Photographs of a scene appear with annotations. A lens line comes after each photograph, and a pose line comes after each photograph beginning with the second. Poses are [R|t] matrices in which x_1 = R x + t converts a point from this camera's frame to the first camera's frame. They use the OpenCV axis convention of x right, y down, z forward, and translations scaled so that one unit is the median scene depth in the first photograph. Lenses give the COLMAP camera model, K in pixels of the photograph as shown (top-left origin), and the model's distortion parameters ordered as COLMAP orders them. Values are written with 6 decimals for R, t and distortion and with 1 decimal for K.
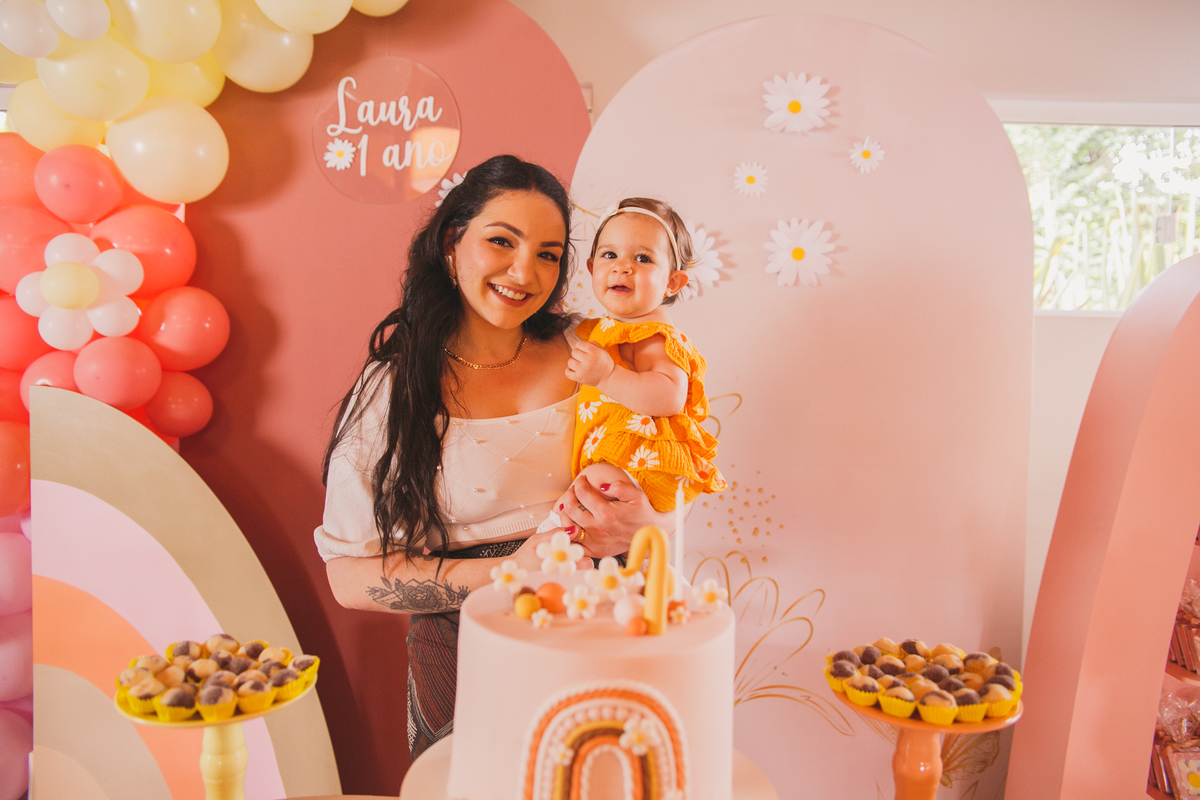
lens RADIAL K [[820.4, 0, 600.0], [0, 820.4, 400.0], [0, 0, 1]] dist [-0.115710, 0.084554]
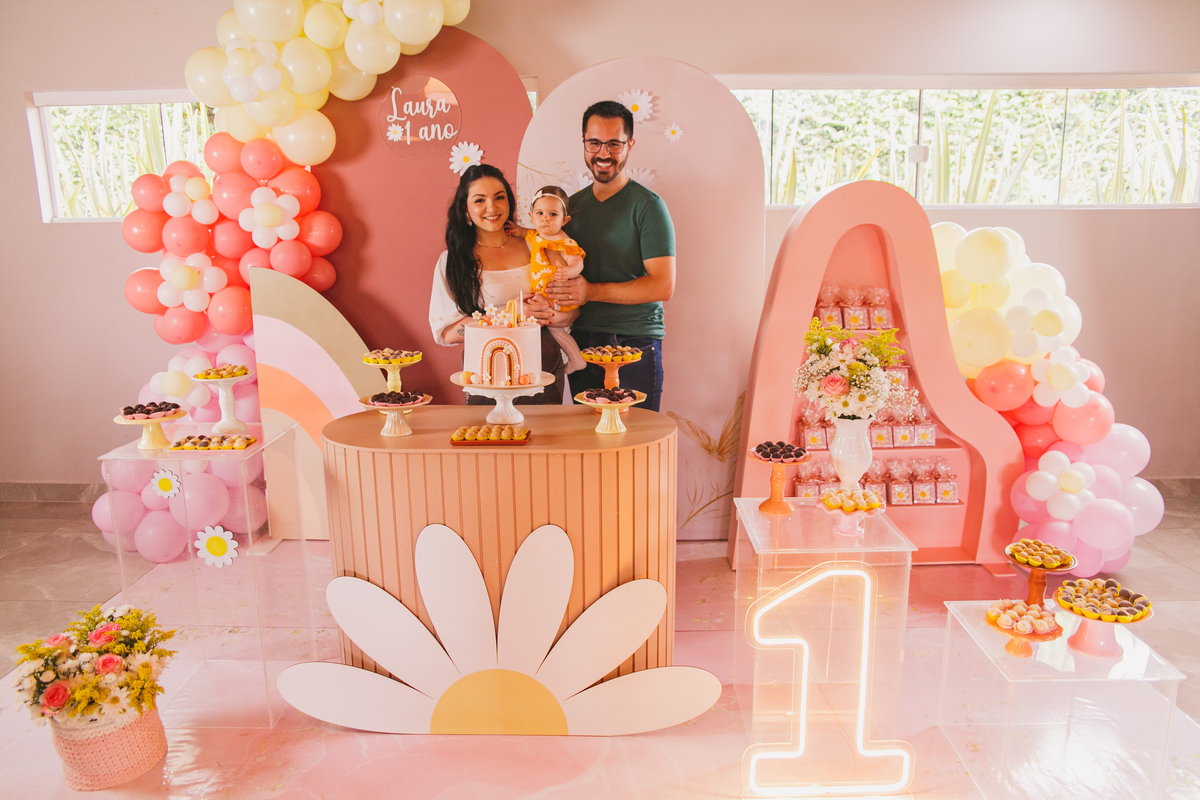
lens RADIAL K [[820.4, 0, 600.0], [0, 820.4, 400.0], [0, 0, 1]] dist [-0.115710, 0.084554]
pose [[0.999472, -0.018609, -0.026619, 0.196652], [0.022797, 0.985711, 0.166897, -0.005534], [0.023133, -0.167415, 0.985615, -0.991482]]
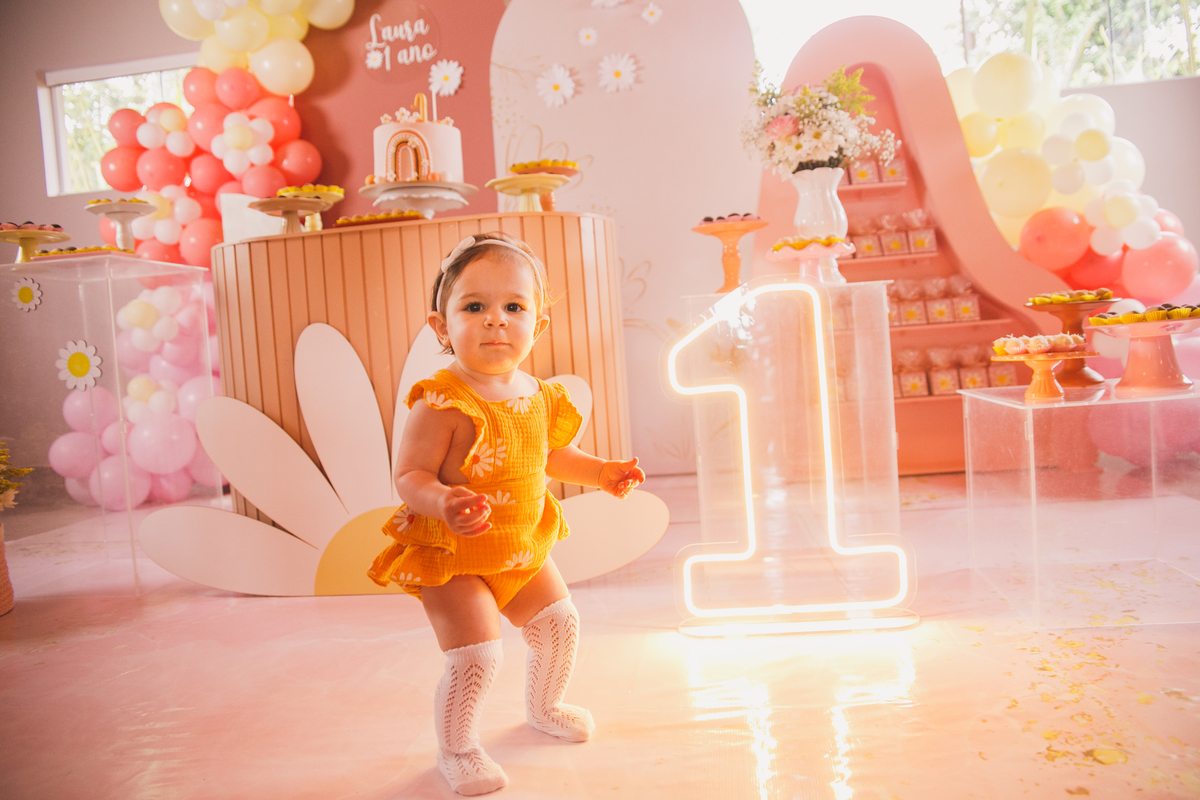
lens RADIAL K [[848.0, 0, 617.7], [0, 848.0, 387.2], [0, 0, 1]] dist [-0.119354, 0.090799]
pose [[0.988750, -0.076025, -0.128820, 0.428266], [0.077896, 0.996916, 0.009544, 0.487788], [0.127697, -0.019471, 0.991622, -0.832079]]
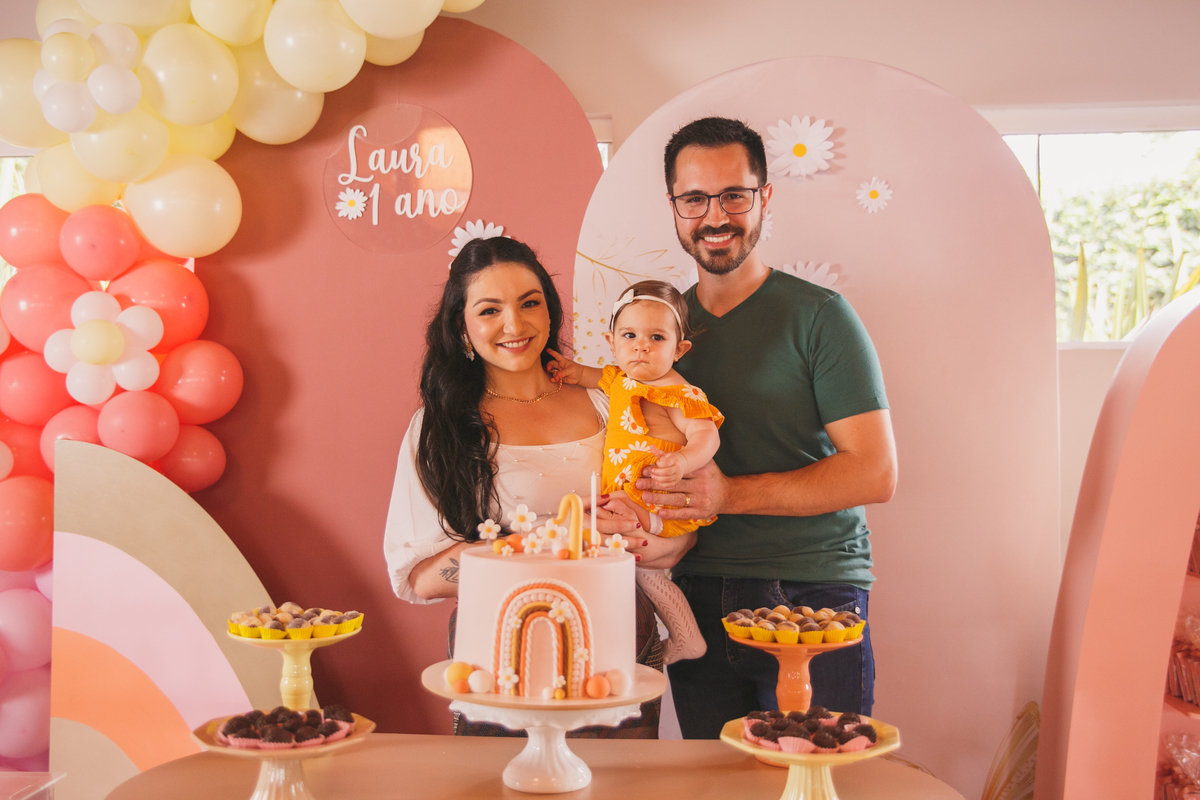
lens RADIAL K [[1220.2, 0, 600.0], [0, 1220.2, 400.0], [0, 0, 1]] dist [-0.016997, 0.009457]
pose [[0.996528, -0.018476, -0.081177, 0.111167], [0.013149, 0.997755, -0.065671, 0.042740], [0.082208, 0.064376, 0.994534, -0.508686]]
